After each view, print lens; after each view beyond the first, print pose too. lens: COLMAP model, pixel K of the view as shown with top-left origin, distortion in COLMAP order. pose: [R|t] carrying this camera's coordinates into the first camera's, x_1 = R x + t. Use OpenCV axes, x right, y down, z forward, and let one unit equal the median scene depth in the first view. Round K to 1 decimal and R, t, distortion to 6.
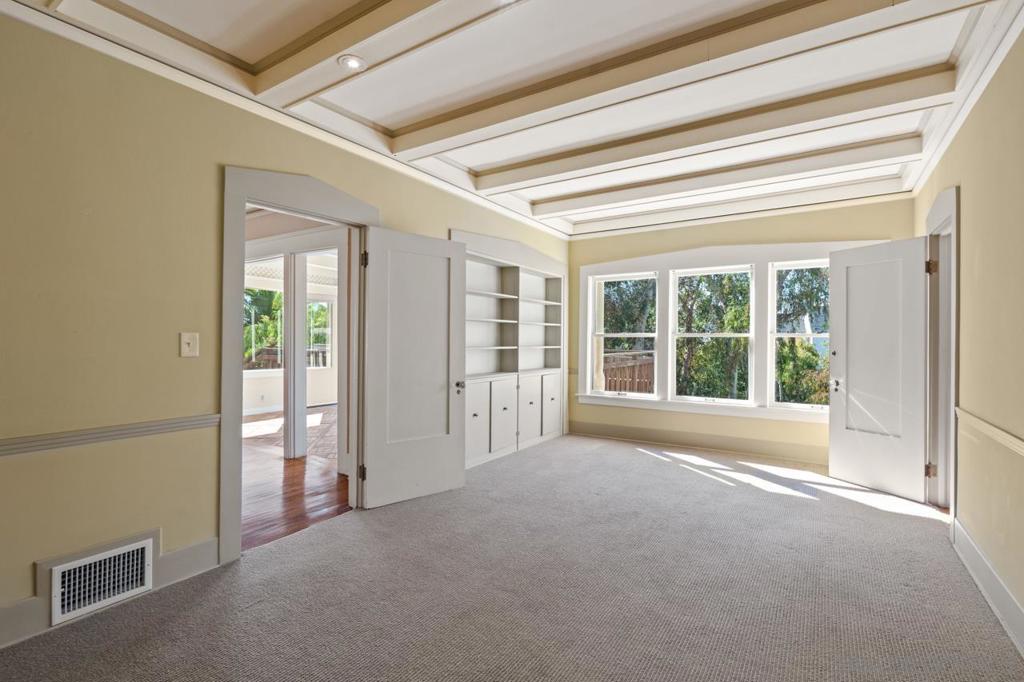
lens RADIAL K [[457.5, 0, 512.0], [0, 457.5, 341.0], [0, 0, 1]] dist [-0.002742, 0.000114]
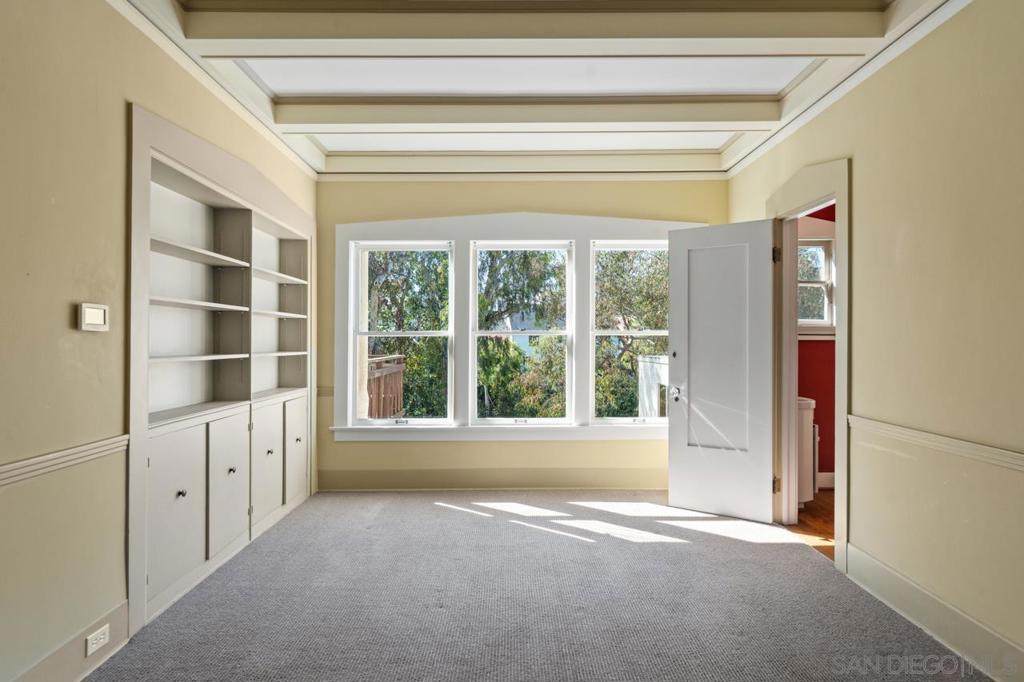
lens RADIAL K [[590.9, 0, 508.0], [0, 590.9, 342.7], [0, 0, 1]] dist [-0.000687, 0.000422]
pose [[0.853723, -0.009801, 0.520636, -0.091321], [0.009310, 0.999950, 0.003557, -0.001027], [-0.520645, 0.001811, 0.853772, 0.226055]]
